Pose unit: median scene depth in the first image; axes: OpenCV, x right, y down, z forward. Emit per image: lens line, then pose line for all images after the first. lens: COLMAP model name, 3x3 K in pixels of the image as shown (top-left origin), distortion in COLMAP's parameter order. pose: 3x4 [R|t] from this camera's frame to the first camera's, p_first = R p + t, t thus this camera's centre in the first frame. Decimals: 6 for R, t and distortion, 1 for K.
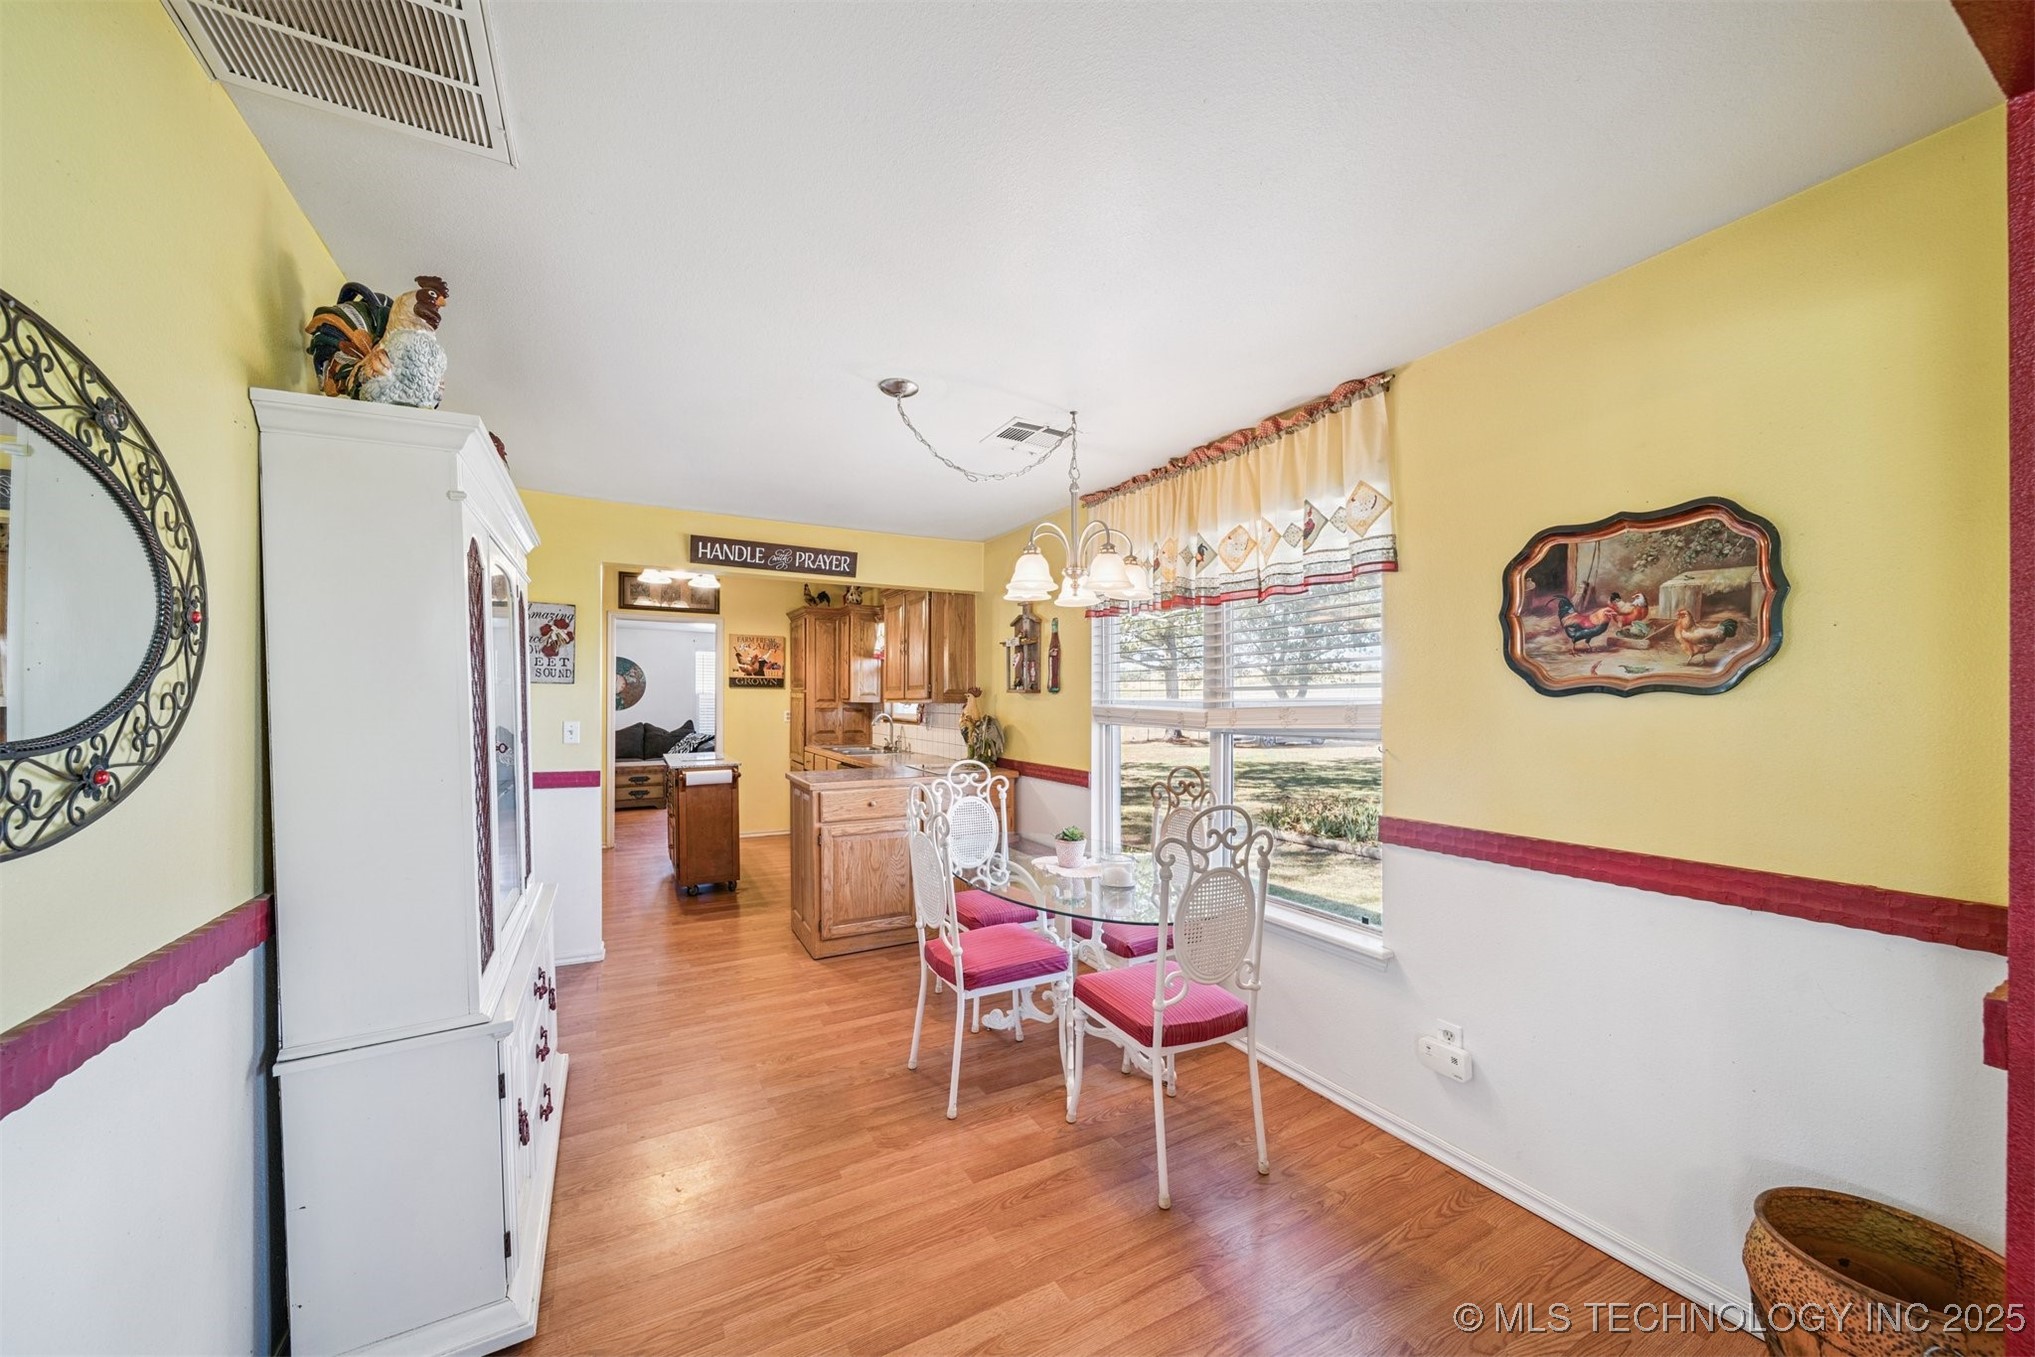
lens RADIAL K [[720.1, 0, 1014.7], [0, 720.1, 696.9], [0, 0, 1]] dist [-0.001165, -0.001009]
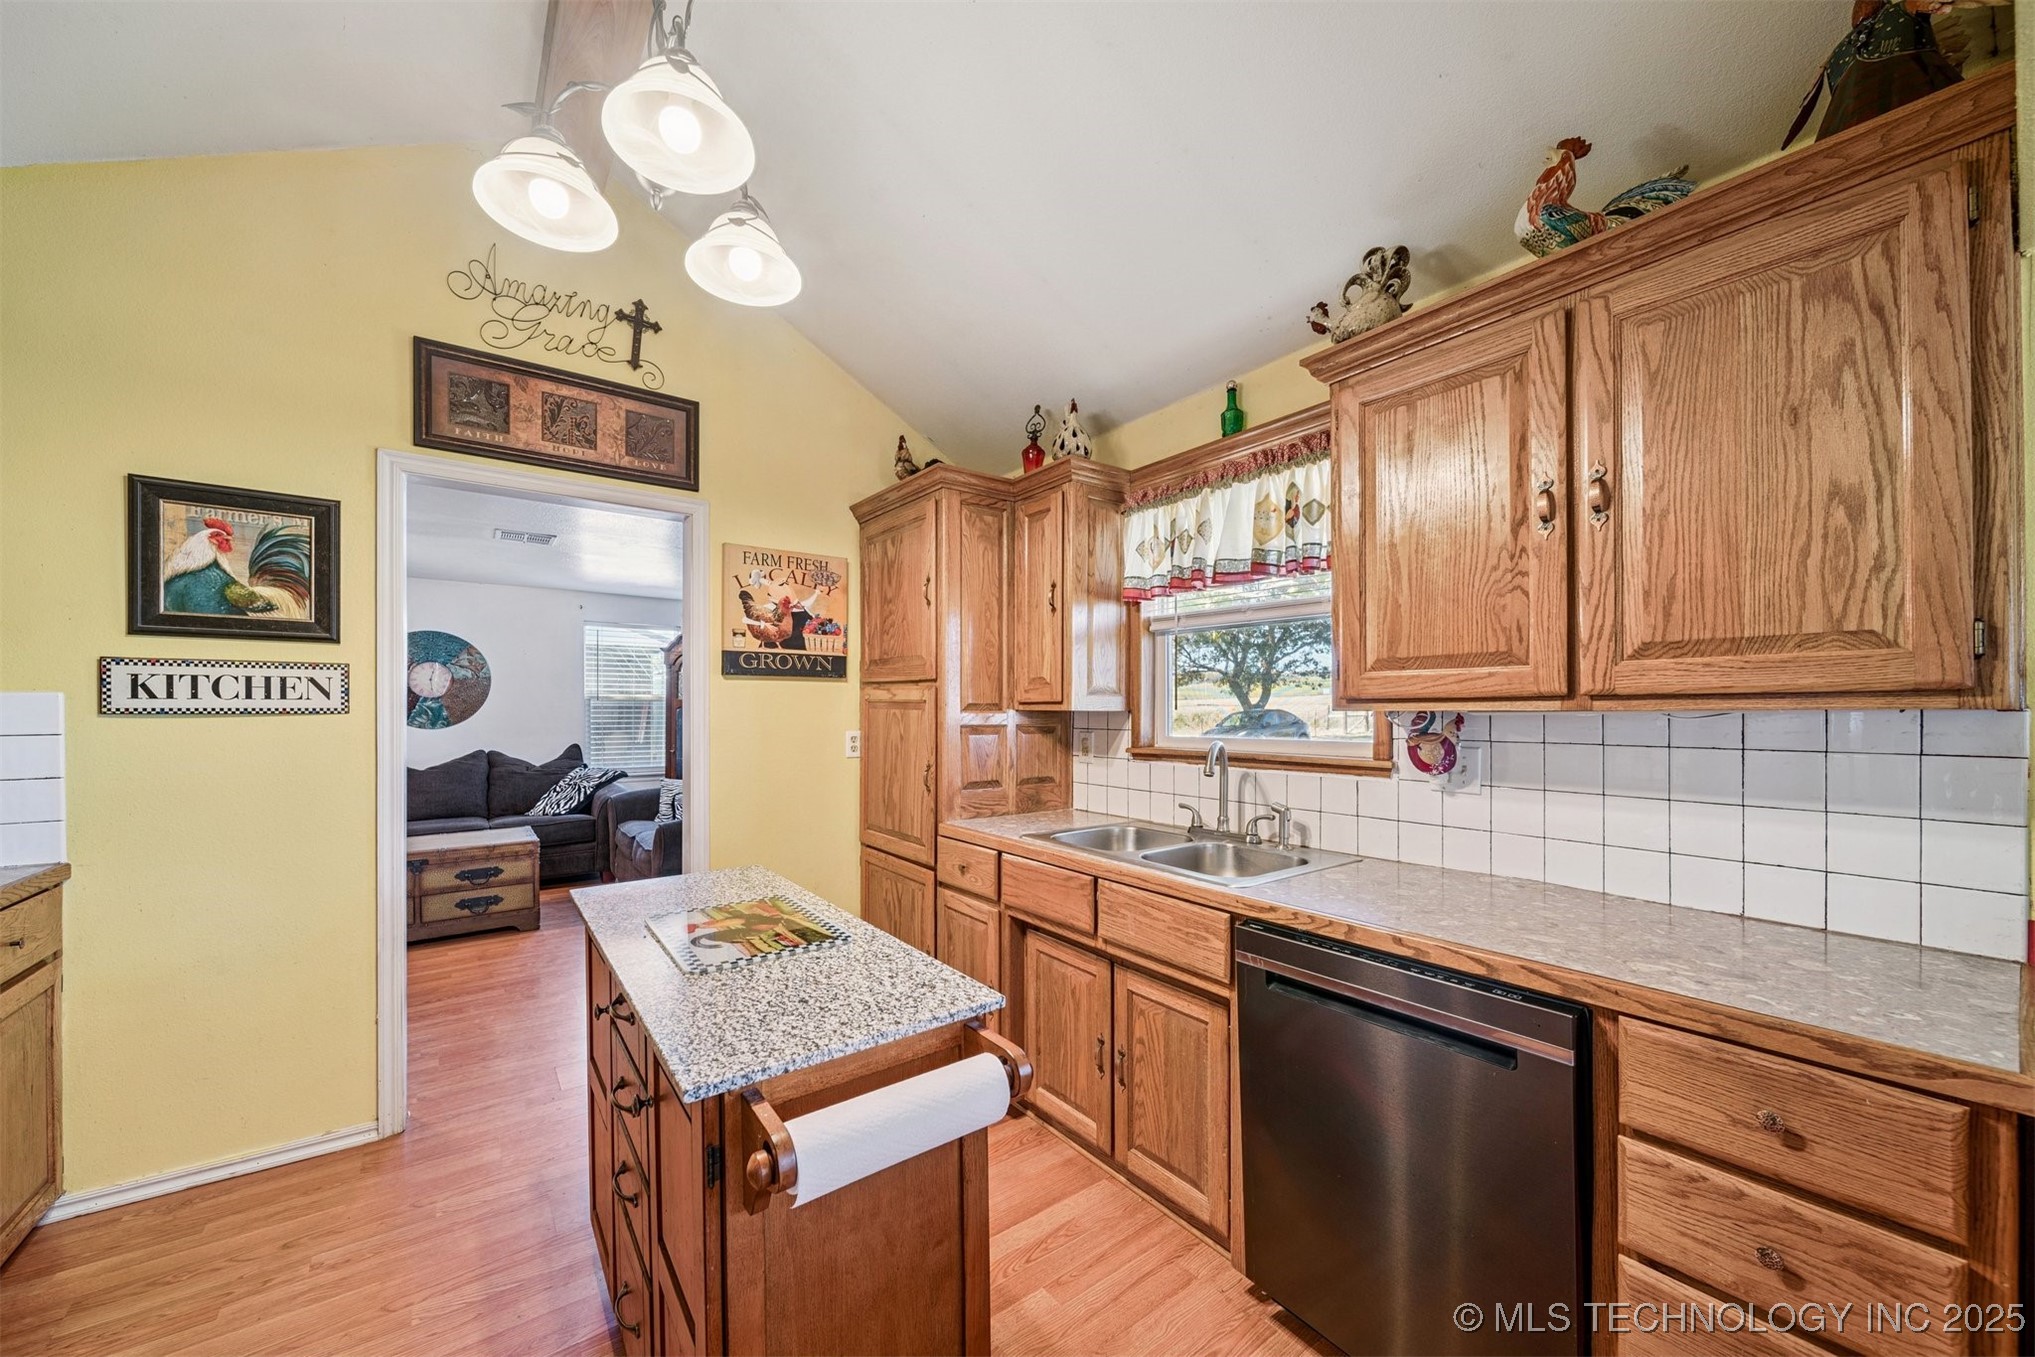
lens RADIAL K [[720.1, 0, 998.5], [0, 720.1, 704.6], [0, 0, 1]] dist [-0.001165, -0.001009]
pose [[0.989344, -0.005251, 0.145504, -0.297231], [0.005219, 0.999986, 0.000601, 0.003392], [-0.145506, 0.000164, 0.989357, 0.568287]]
